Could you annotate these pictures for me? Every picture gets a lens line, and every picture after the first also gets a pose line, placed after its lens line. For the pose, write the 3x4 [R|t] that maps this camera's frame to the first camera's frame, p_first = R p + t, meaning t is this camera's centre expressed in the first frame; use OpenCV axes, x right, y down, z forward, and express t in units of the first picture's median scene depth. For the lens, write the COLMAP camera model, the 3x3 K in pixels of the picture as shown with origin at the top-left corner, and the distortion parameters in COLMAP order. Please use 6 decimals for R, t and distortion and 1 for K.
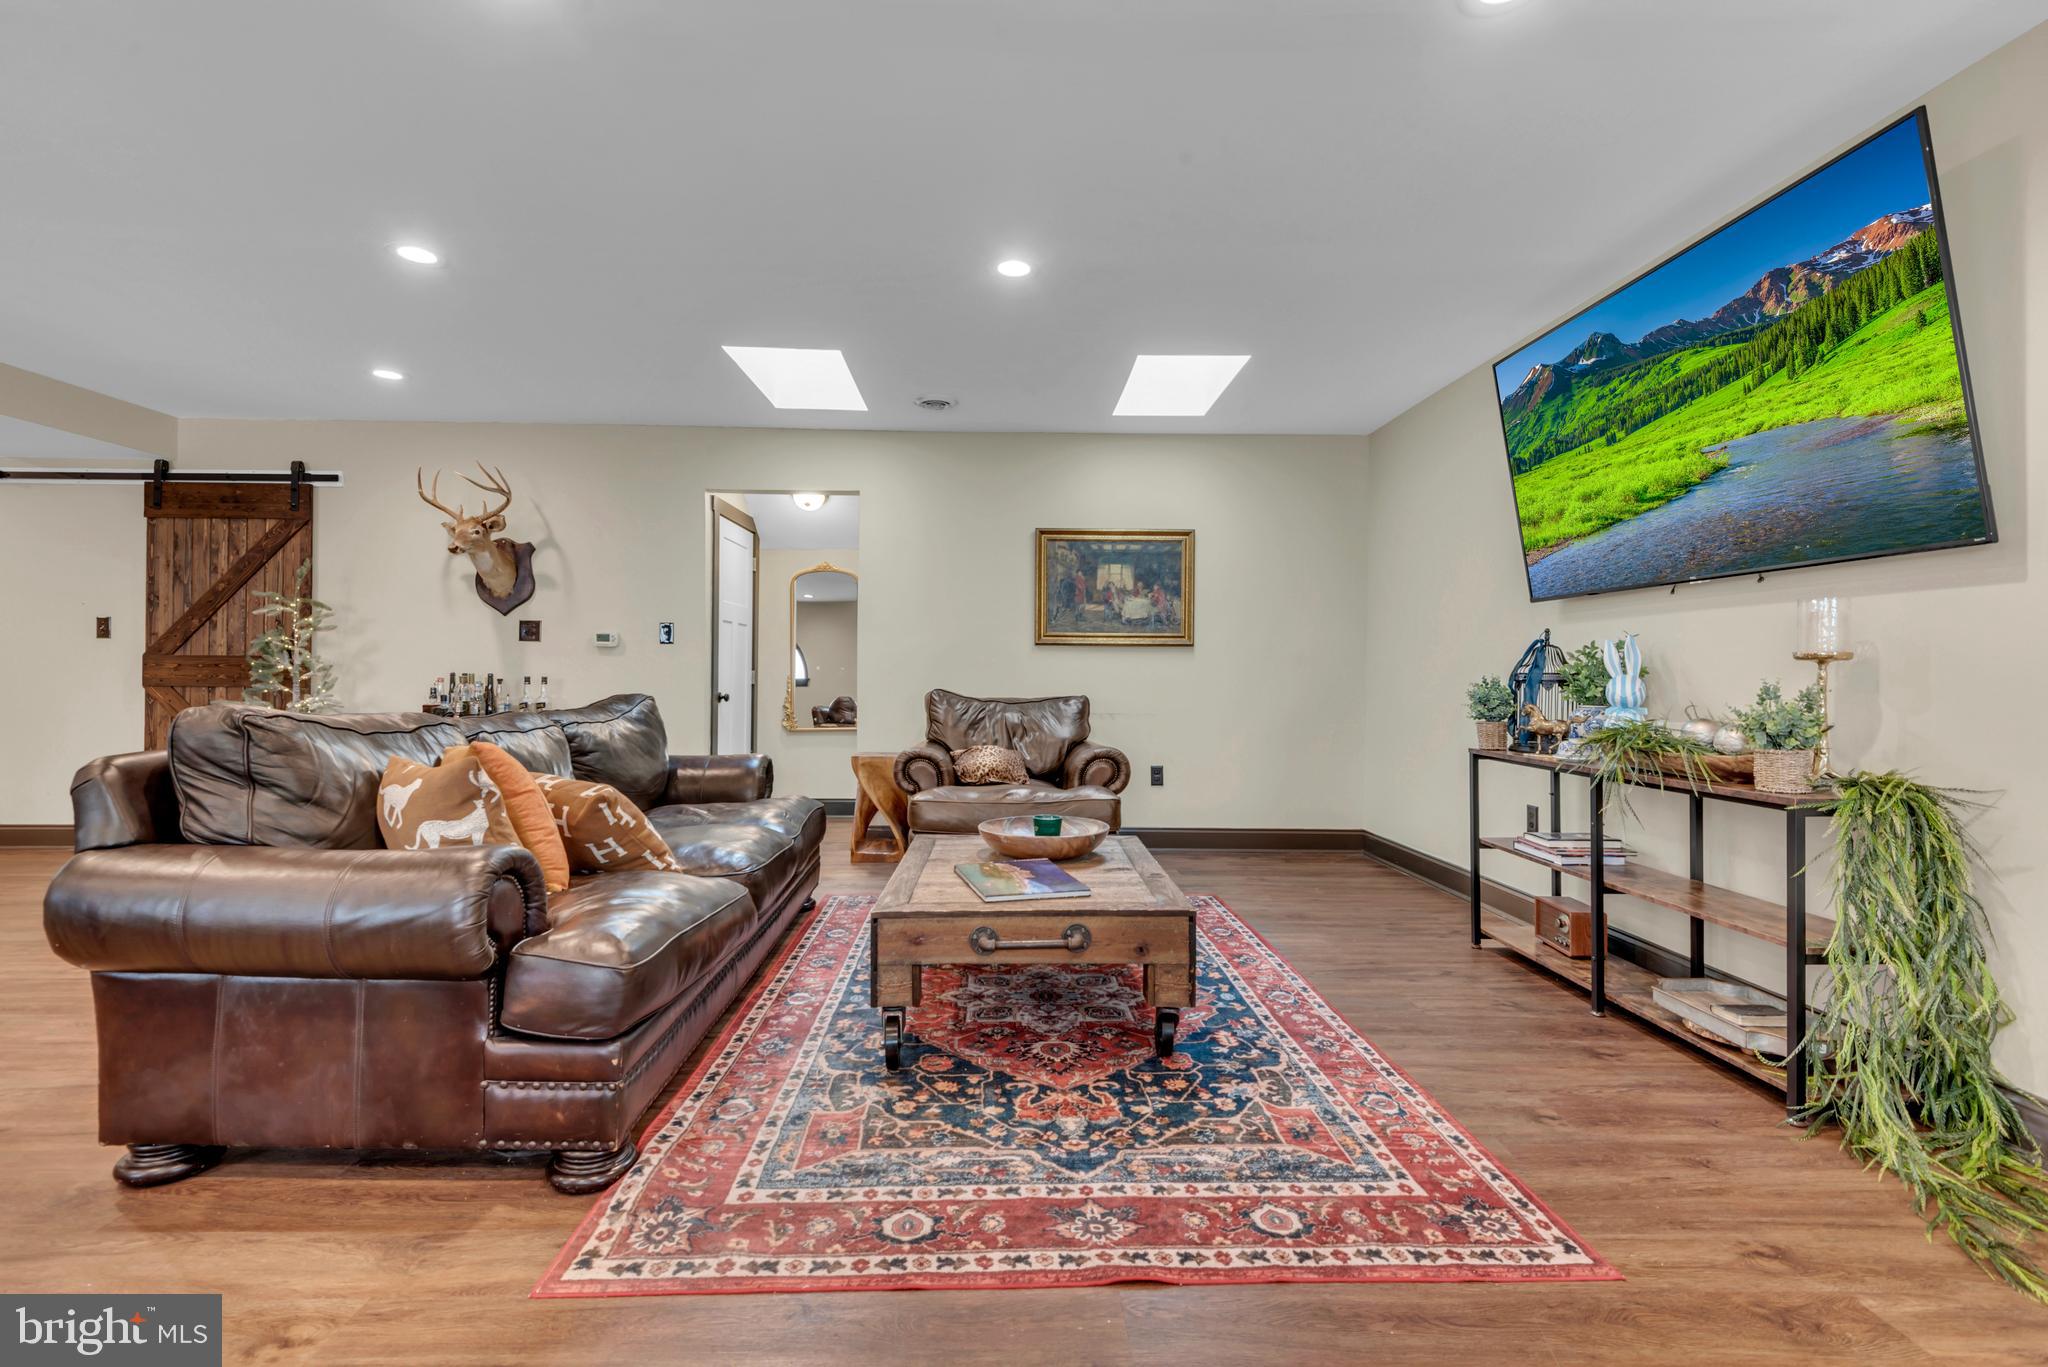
lens RADIAL K [[928.8, 0, 1027.8], [0, 928.8, 673.9], [0, 0, 1]] dist [0.023638, -0.012149]
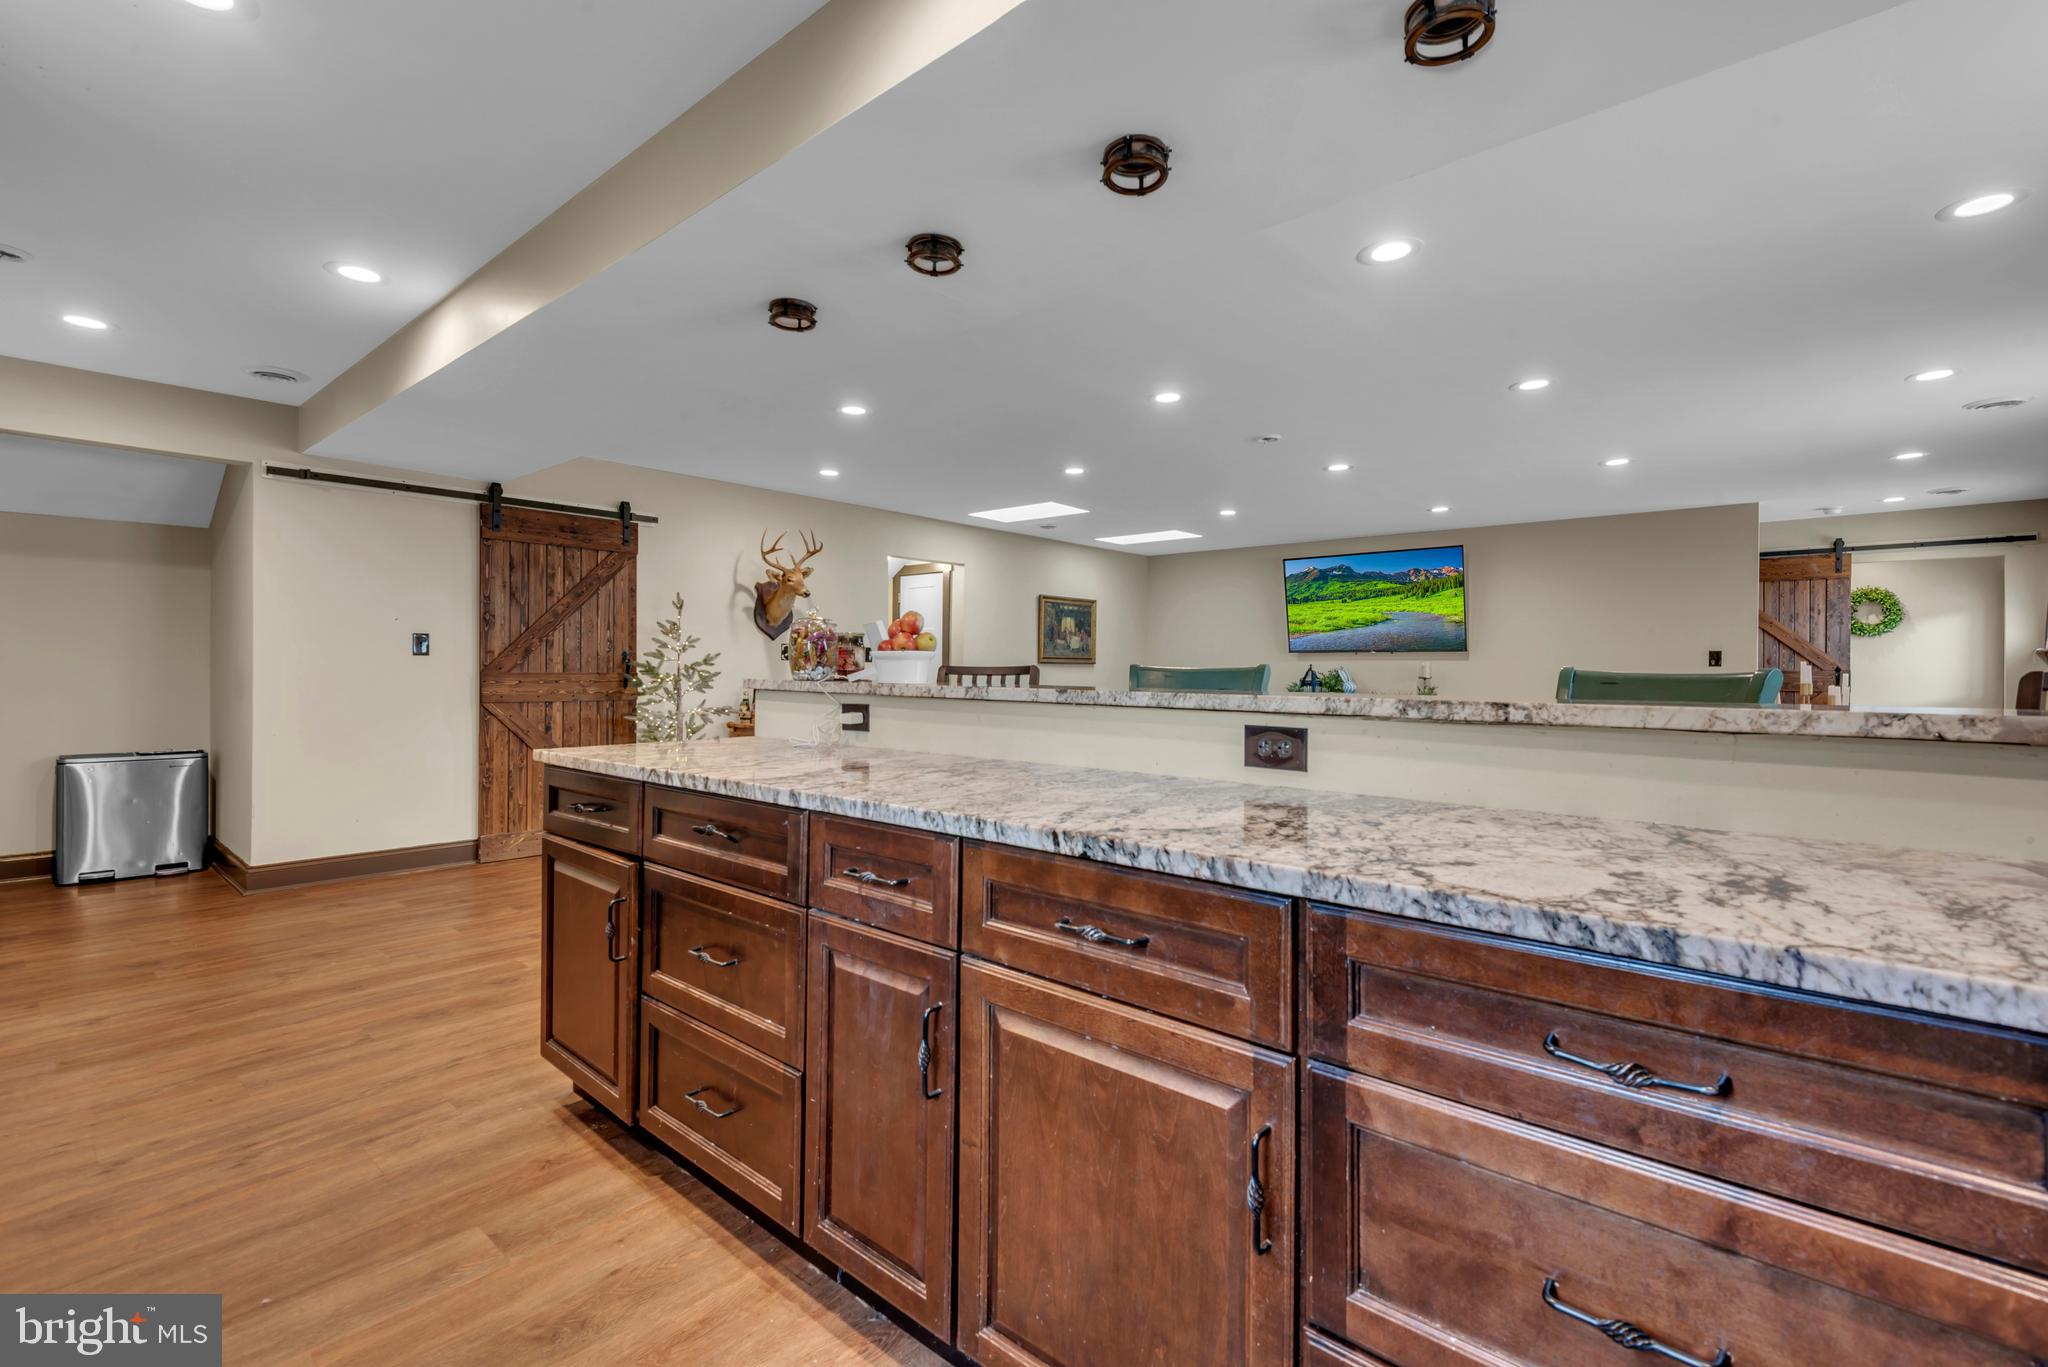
lens RADIAL K [[924.4, 0, 1035.8], [0, 924.4, 667.8], [0, 0, 1]] dist [0.040771, -0.026096]
pose [[0.668521, -0.001537, 0.743691, -1.925431], [-0.003846, 0.999977, 0.005523, -0.049540], [-0.743683, -0.006552, 0.668500, -0.193232]]
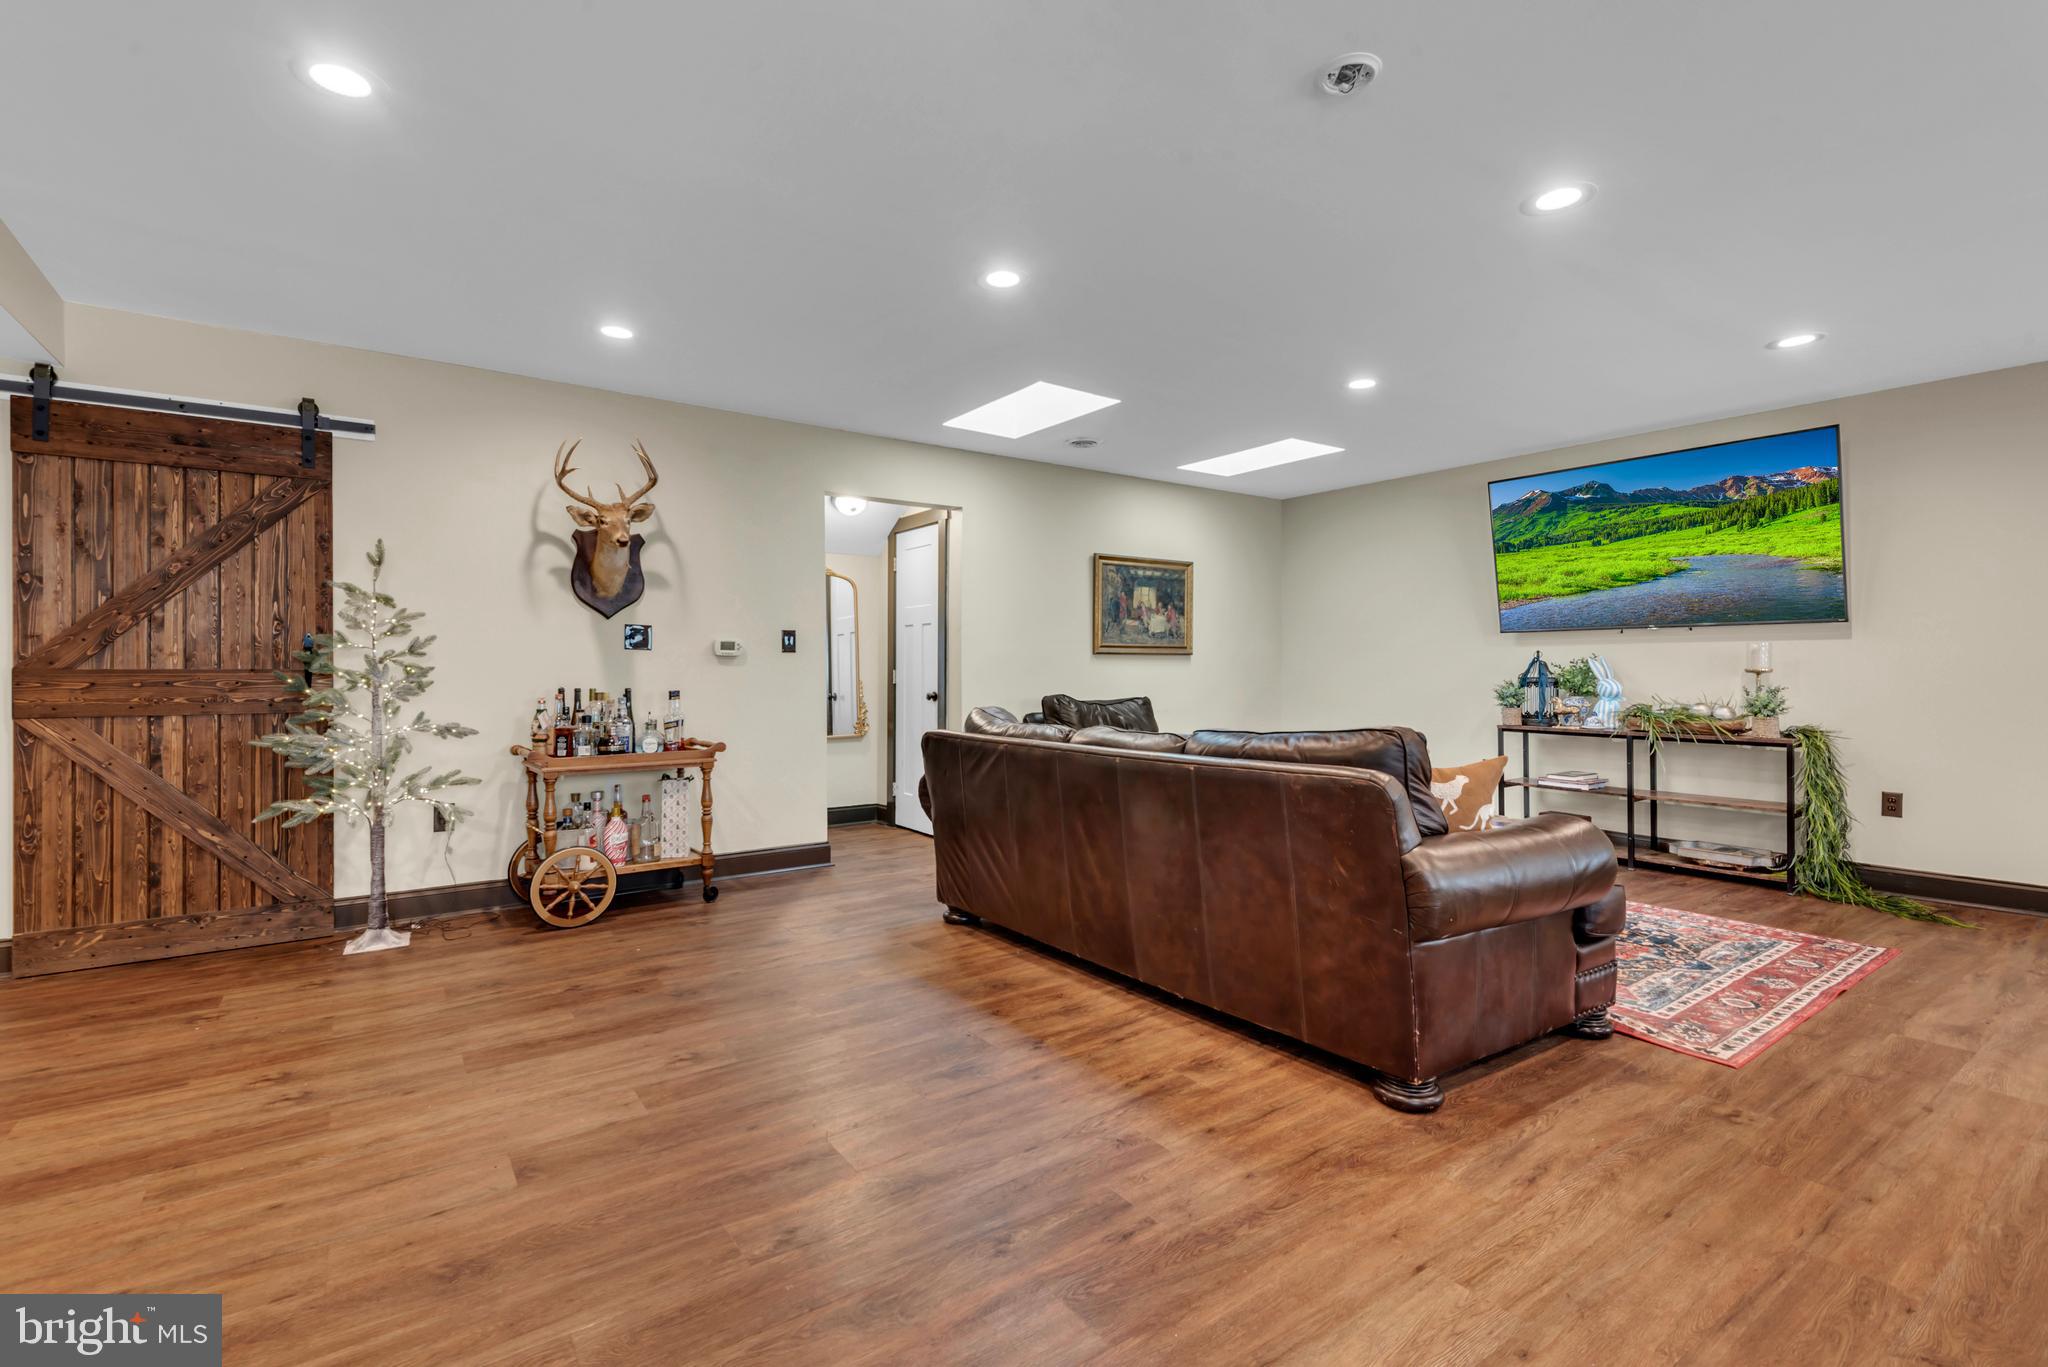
lens RADIAL K [[928.8, 0, 1027.8], [0, 928.8, 673.9], [0, 0, 1]] dist [0.023638, -0.012149]
pose [[0.827300, -0.010853, 0.561656, -1.089039], [0.005973, 0.999927, 0.010523, -0.029537], [-0.561729, -0.005351, 0.827304, 0.140412]]
